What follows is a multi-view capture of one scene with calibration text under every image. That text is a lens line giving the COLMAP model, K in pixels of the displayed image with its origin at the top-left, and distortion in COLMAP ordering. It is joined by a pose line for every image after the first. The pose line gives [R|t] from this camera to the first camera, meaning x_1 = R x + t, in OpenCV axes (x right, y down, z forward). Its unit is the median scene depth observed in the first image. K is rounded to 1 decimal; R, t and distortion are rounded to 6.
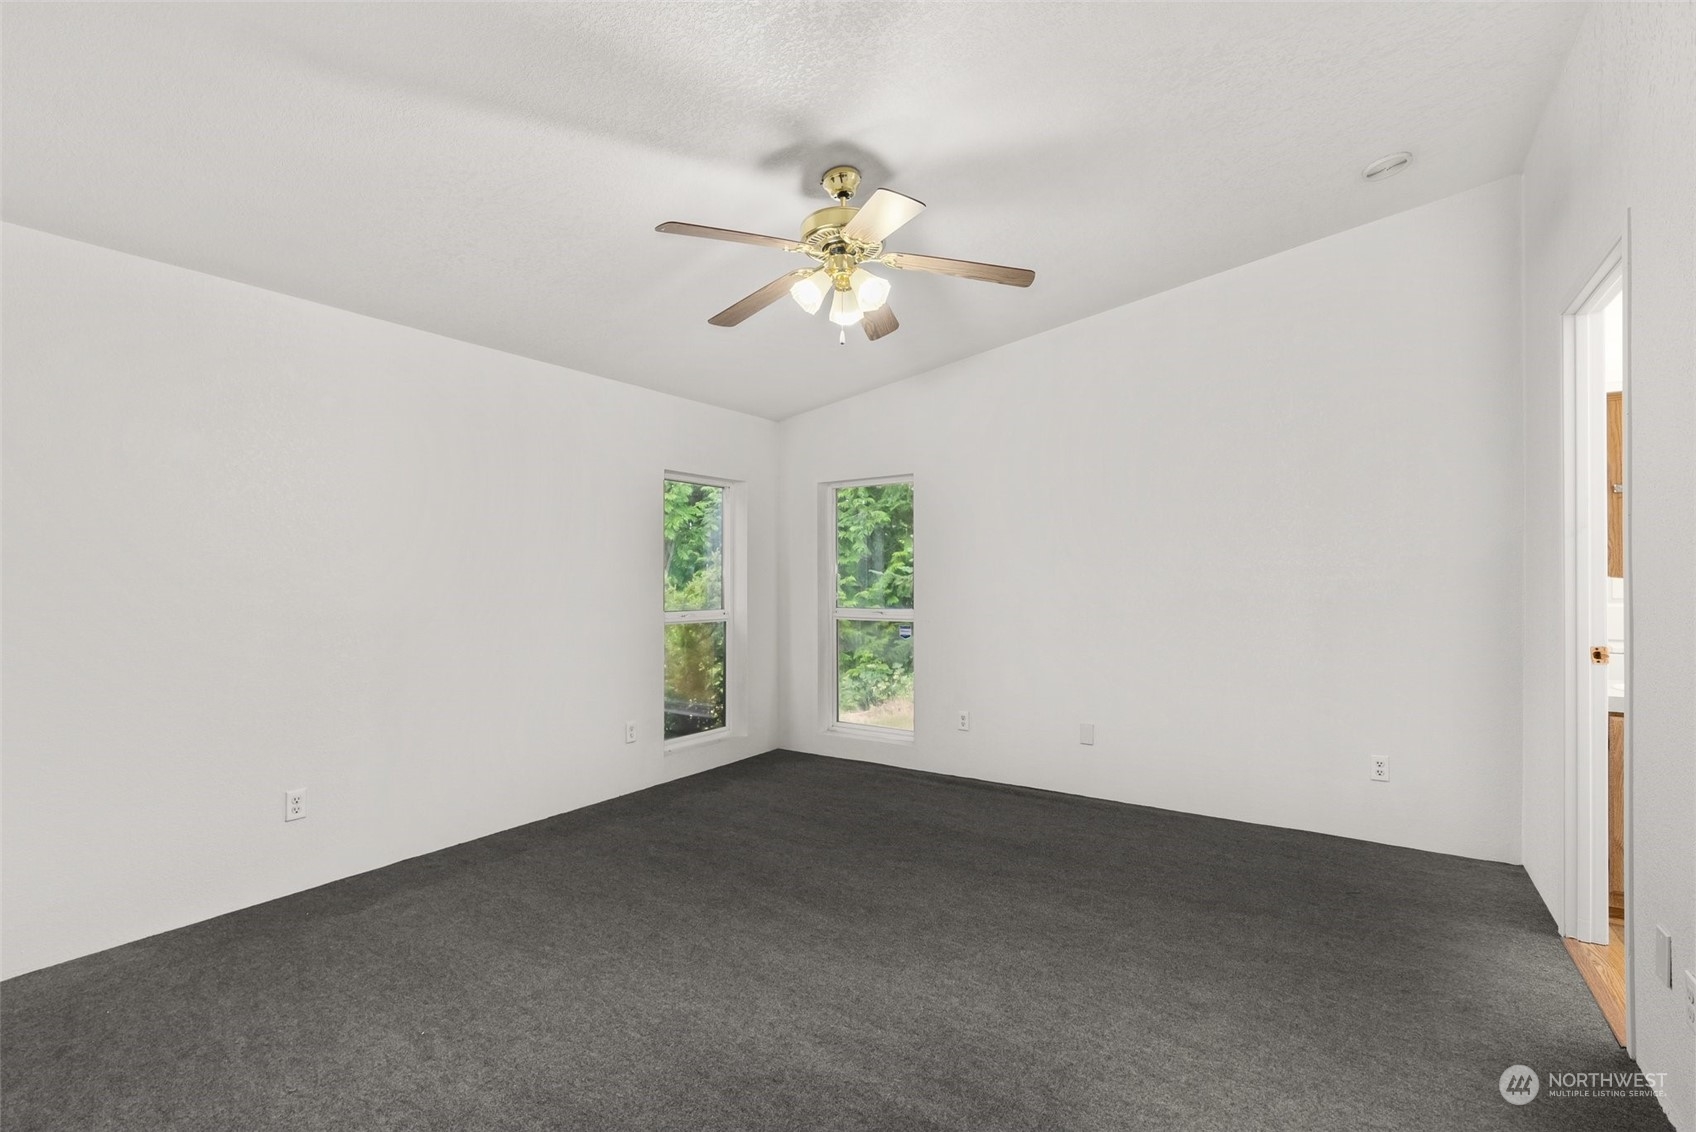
lens RADIAL K [[779.1, 0, 847.9], [0, 779.1, 570.7], [0, 0, 1]] dist [0.005621, -0.000302]
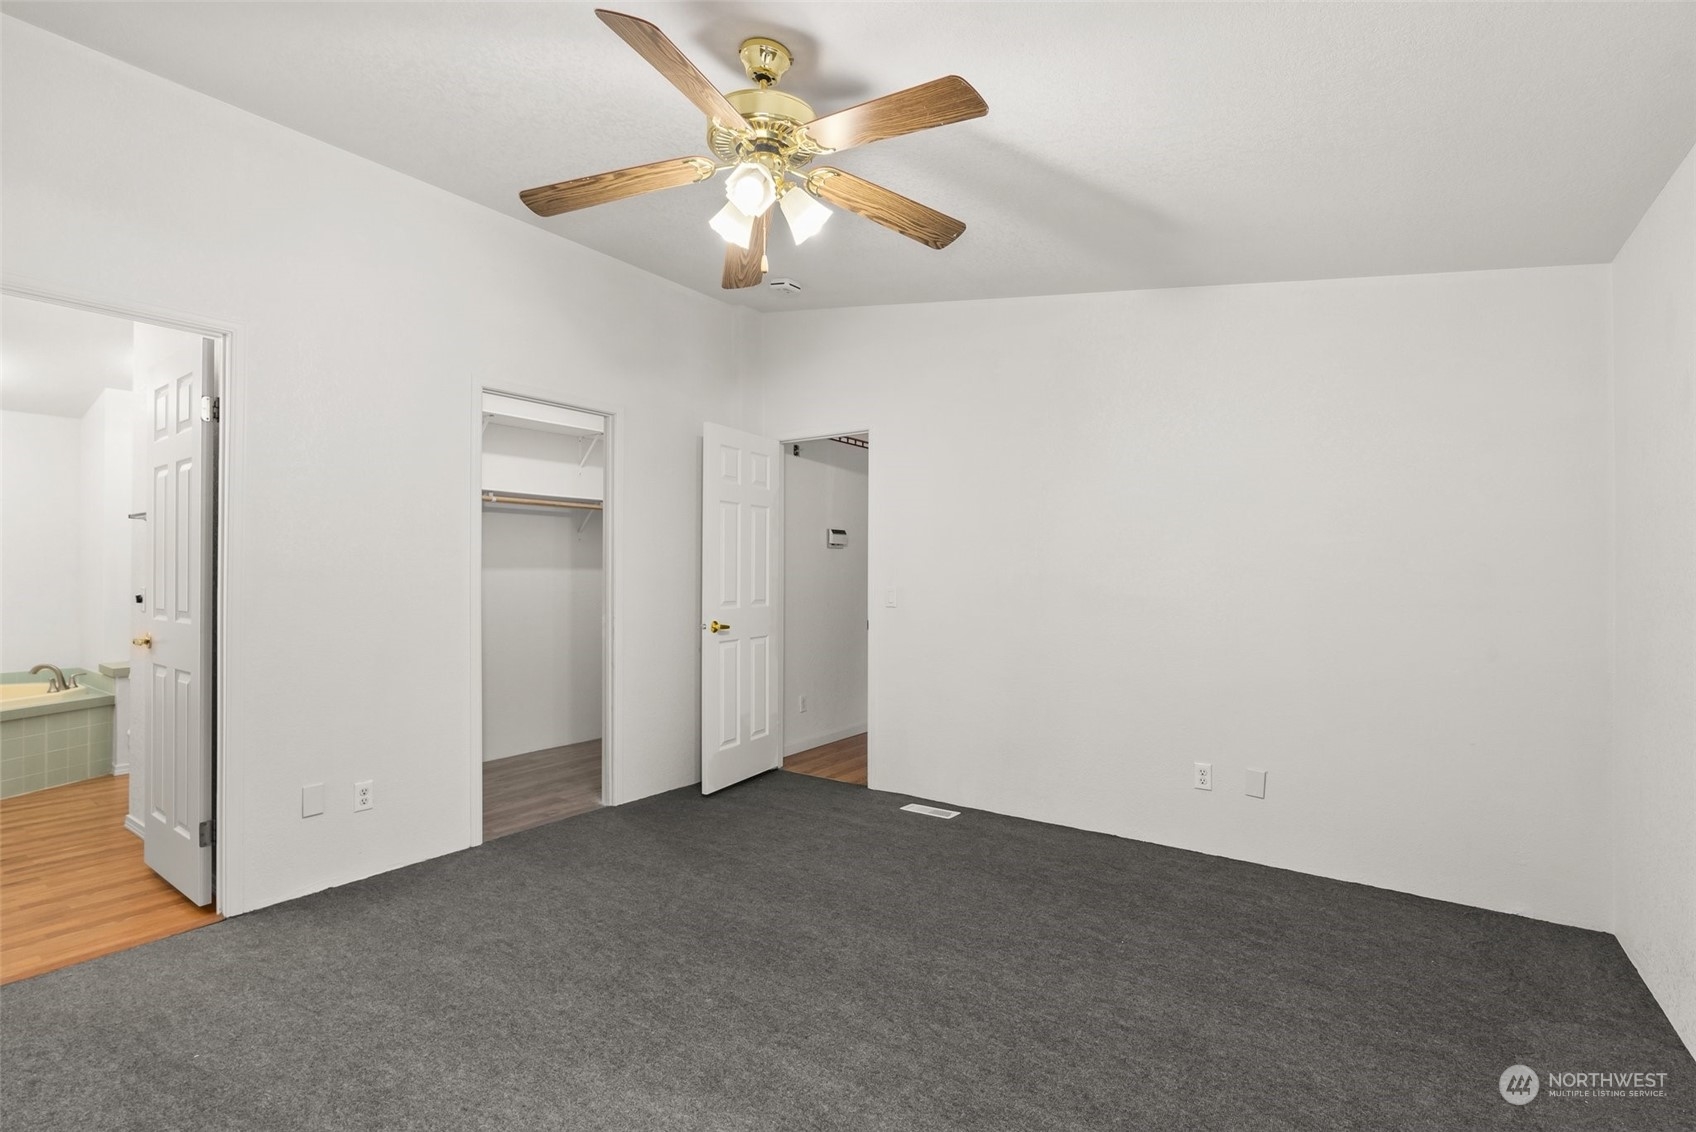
lens RADIAL K [[779.1, 0, 848.1], [0, 779.1, 569.5], [0, 0, 1]] dist [0.005621, -0.000302]
pose [[-0.999647, 0.001954, 0.026511, -0.131696], [0.001687, 0.999948, -0.010094, 0.007930], [-0.026529, -0.010046, -0.999598, 2.136110]]
